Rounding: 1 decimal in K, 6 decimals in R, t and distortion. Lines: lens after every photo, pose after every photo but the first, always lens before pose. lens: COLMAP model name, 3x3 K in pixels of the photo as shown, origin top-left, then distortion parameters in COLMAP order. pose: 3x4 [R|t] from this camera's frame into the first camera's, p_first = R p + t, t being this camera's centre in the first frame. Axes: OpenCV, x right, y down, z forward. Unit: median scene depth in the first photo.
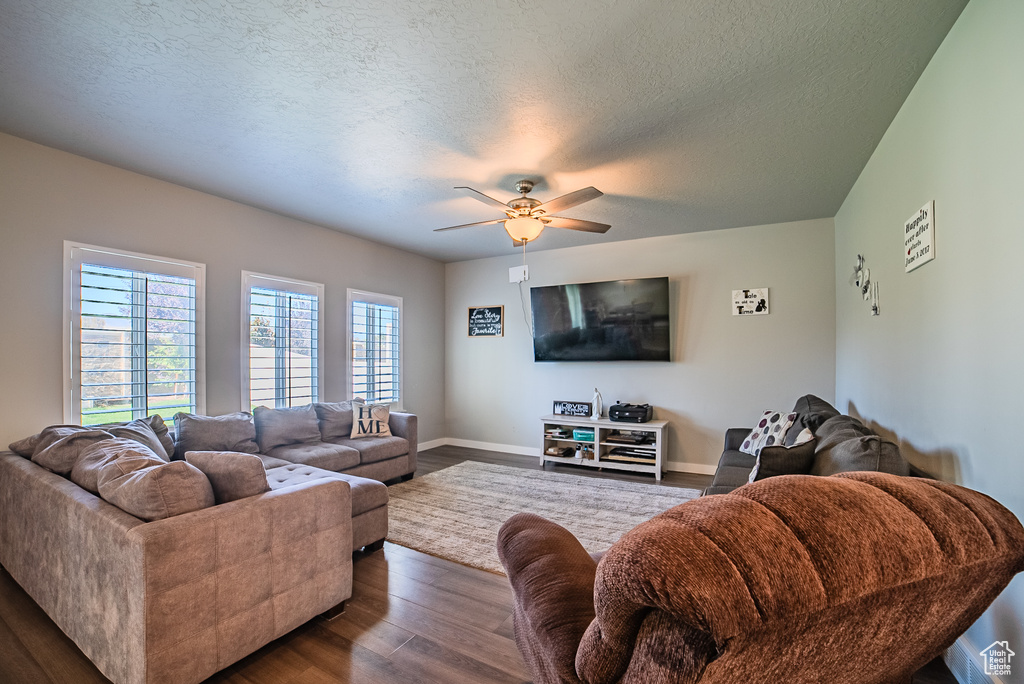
lens RADIAL K [[426.3, 0, 523.1], [0, 426.3, 364.7], [0, 0, 1]] dist [-0.032846, 0.001774]
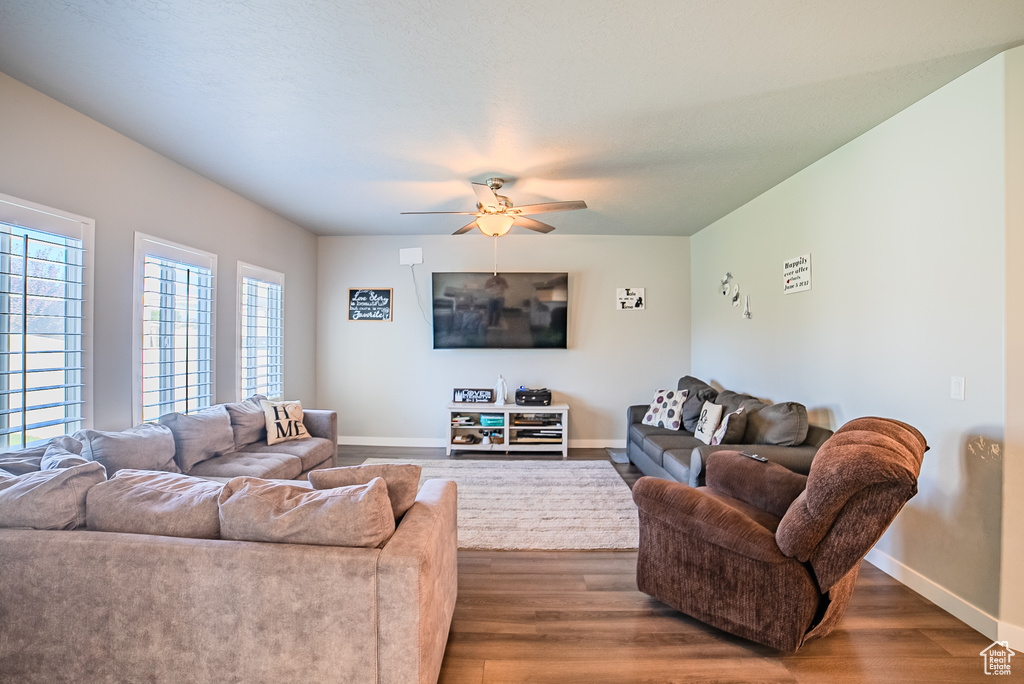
lens RADIAL K [[465.6, 0, 505.9], [0, 465.6, 341.3], [0, 0, 1]] dist [-0.011965, 0.000772]
pose [[0.893991, 0.002434, 0.448078, -0.366622], [0.001708, 0.999959, -0.008840, -0.018007], [-0.448082, 0.008668, 0.893951, -0.019512]]
